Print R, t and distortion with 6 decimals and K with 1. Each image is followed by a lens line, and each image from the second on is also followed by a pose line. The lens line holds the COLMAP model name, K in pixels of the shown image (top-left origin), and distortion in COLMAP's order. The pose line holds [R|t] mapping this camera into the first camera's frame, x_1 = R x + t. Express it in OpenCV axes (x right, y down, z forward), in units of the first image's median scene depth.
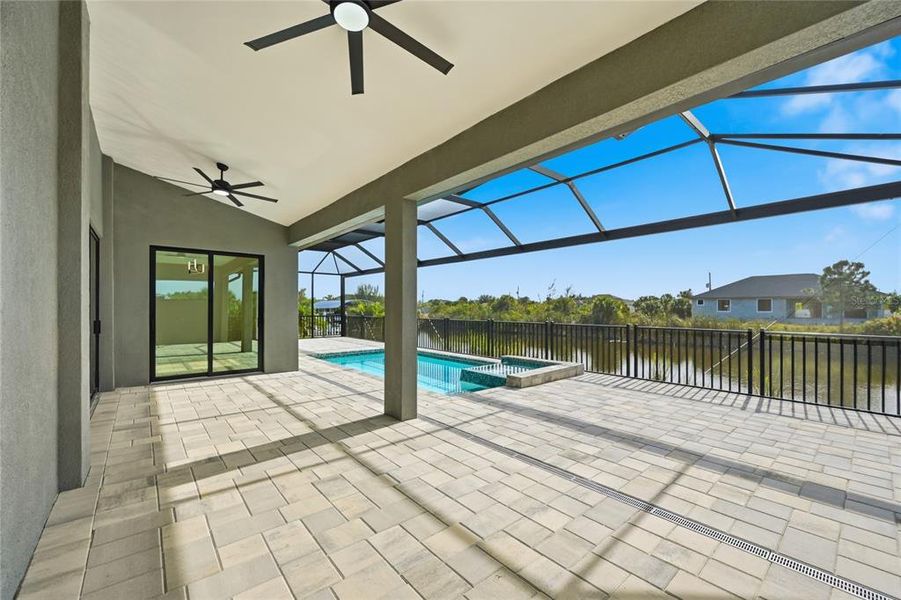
lens RADIAL K [[362.9, 0, 454.4], [0, 362.9, 301.3], [0, 0, 1]] dist [-0.014689, -0.000024]
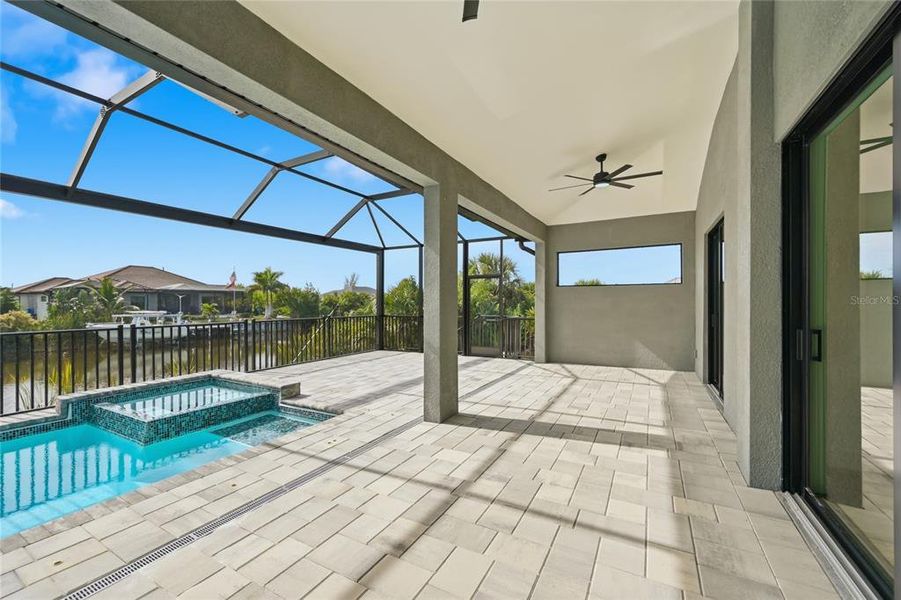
lens RADIAL K [[363.5, 0, 453.5], [0, 363.5, 304.4], [0, 0, 1]] dist [-0.000976, -0.000110]
pose [[-0.348787, -0.005294, 0.937187, -1.144589], [-0.012336, 0.999923, 0.001058, 0.021917], [-0.937121, -0.011192, -0.348826, 1.422850]]
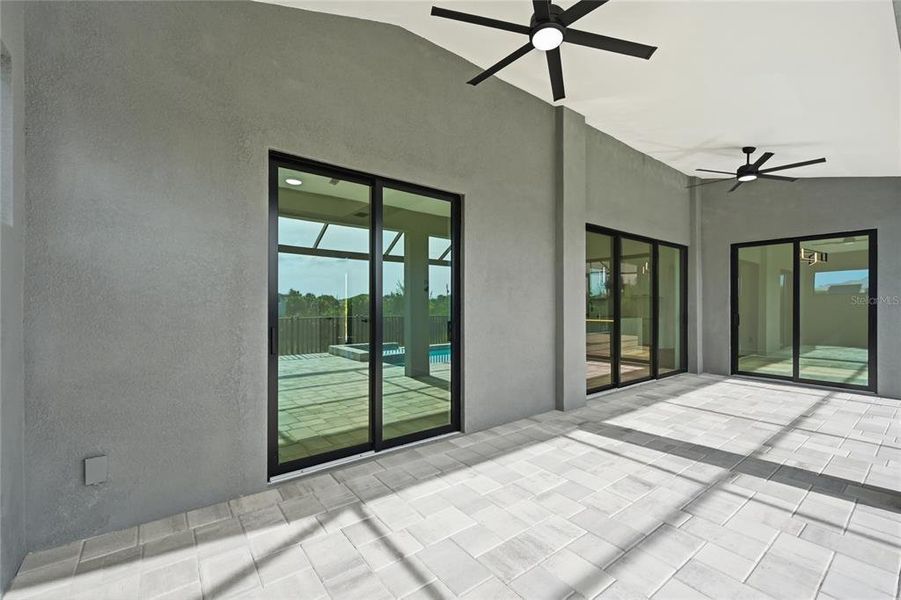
lens RADIAL K [[378.8, 0, 460.4], [0, 378.8, 302.9], [0, 0, 1]] dist [0.001122, 0.000051]
pose [[-0.043357, -0.003915, -0.999052, 0.455399], [0.016777, 0.999848, -0.004646, 0.013421], [0.998919, -0.016963, -0.043284, 0.387361]]
